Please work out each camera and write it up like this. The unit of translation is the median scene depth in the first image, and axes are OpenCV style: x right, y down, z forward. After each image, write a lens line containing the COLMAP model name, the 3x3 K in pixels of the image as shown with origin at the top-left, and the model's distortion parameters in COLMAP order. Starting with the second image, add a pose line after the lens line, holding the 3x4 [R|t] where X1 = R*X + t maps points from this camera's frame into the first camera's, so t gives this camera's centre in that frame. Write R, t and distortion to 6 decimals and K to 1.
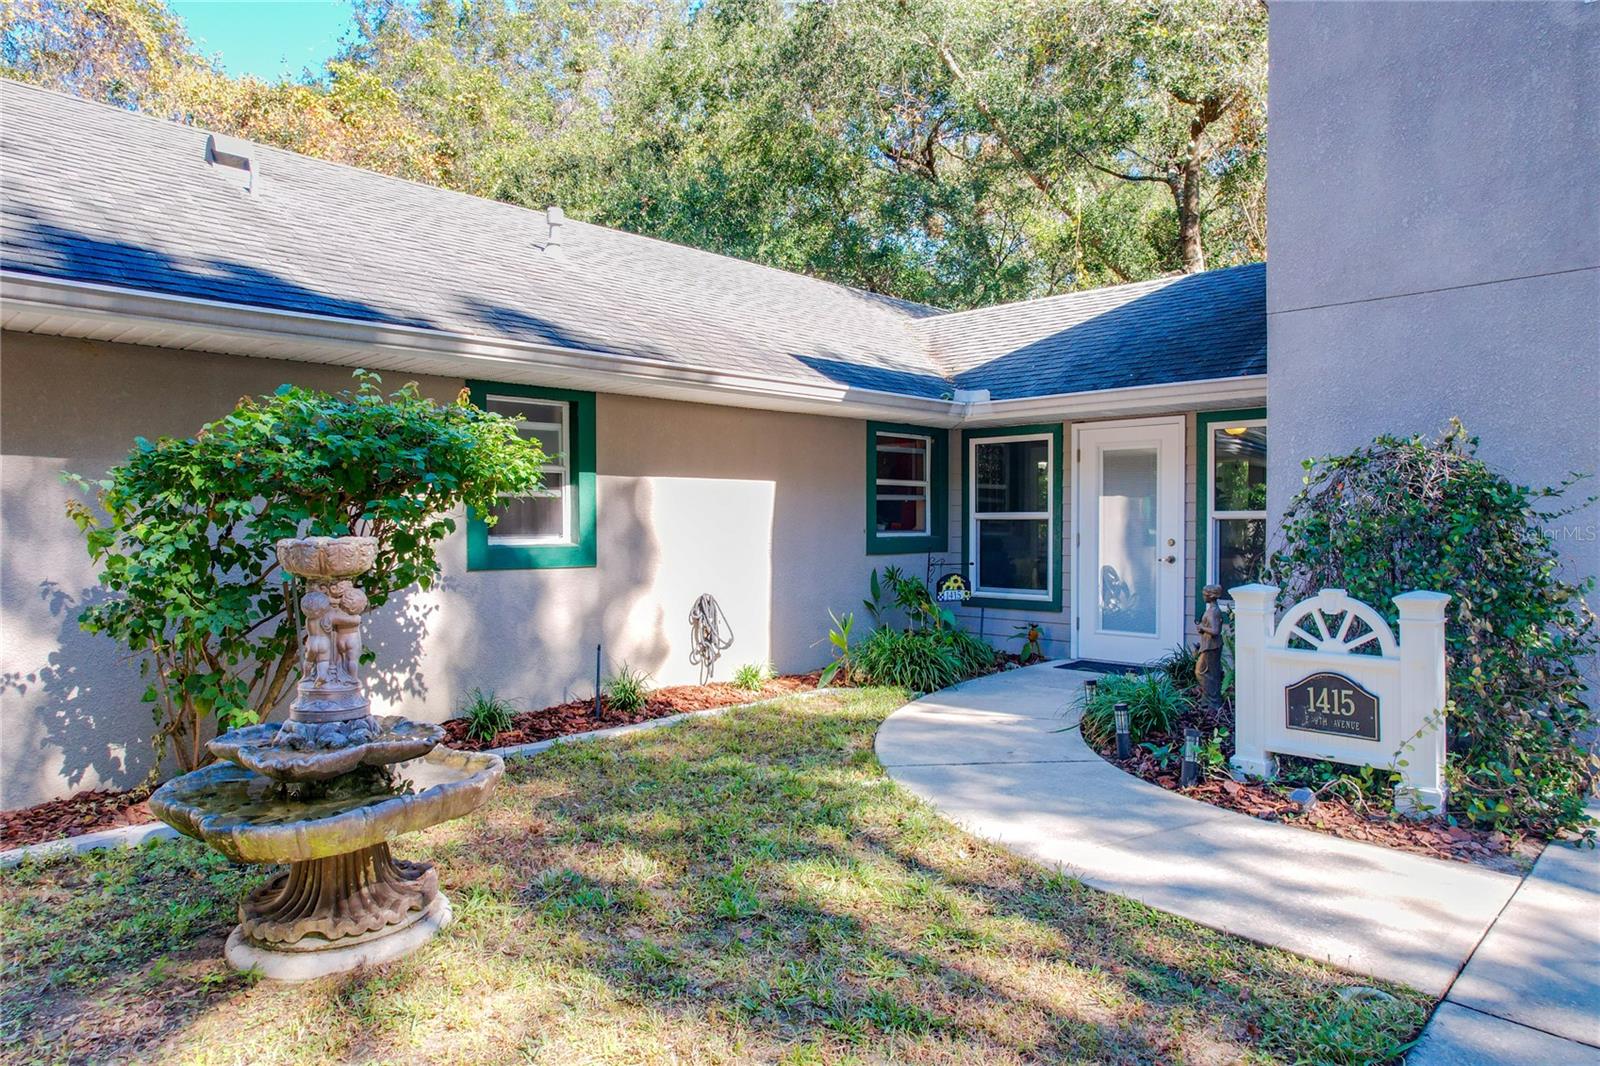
lens RADIAL K [[1018.9, 0, 816.9], [0, 1018.9, 546.8], [0, 0, 1]] dist [-0.036961, 0.042428]
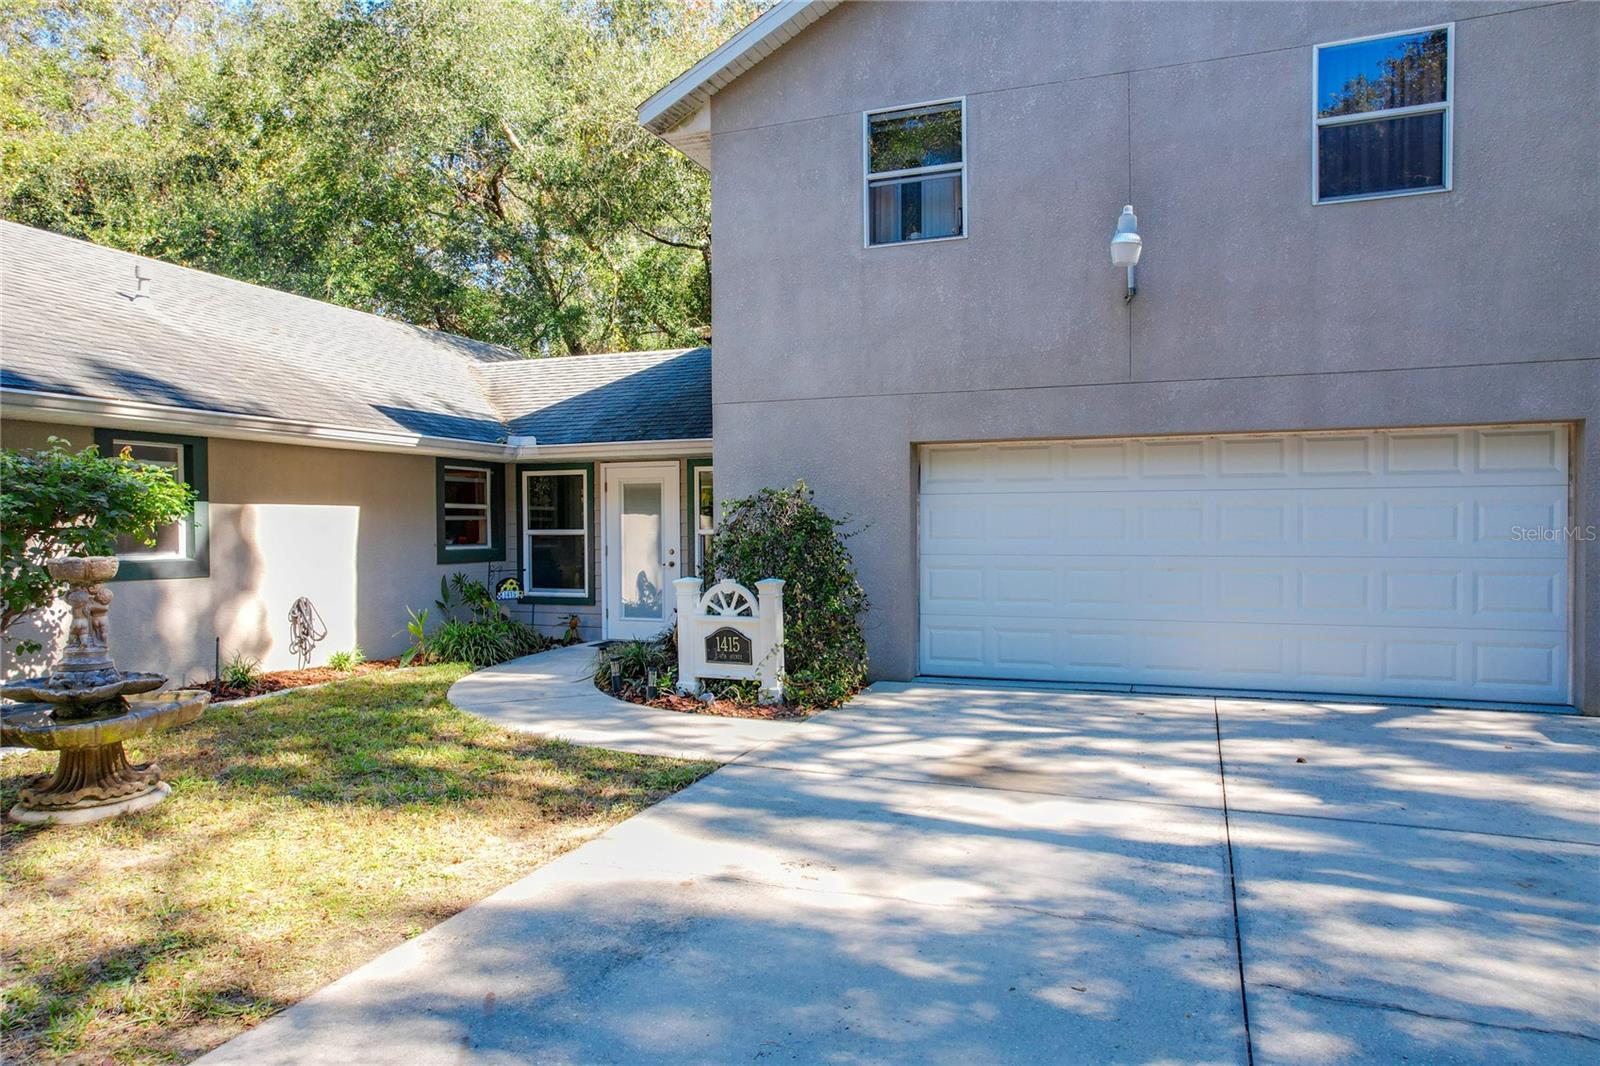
lens RADIAL K [[1018.9, 0, 816.9], [0, 1018.9, 546.8], [0, 0, 1]] dist [-0.036961, 0.042428]
pose [[0.916893, -0.009811, 0.399013, -0.024095], [0.013198, 0.999896, -0.005740, -0.000292], [-0.398915, 0.010529, 0.916927, -0.380971]]
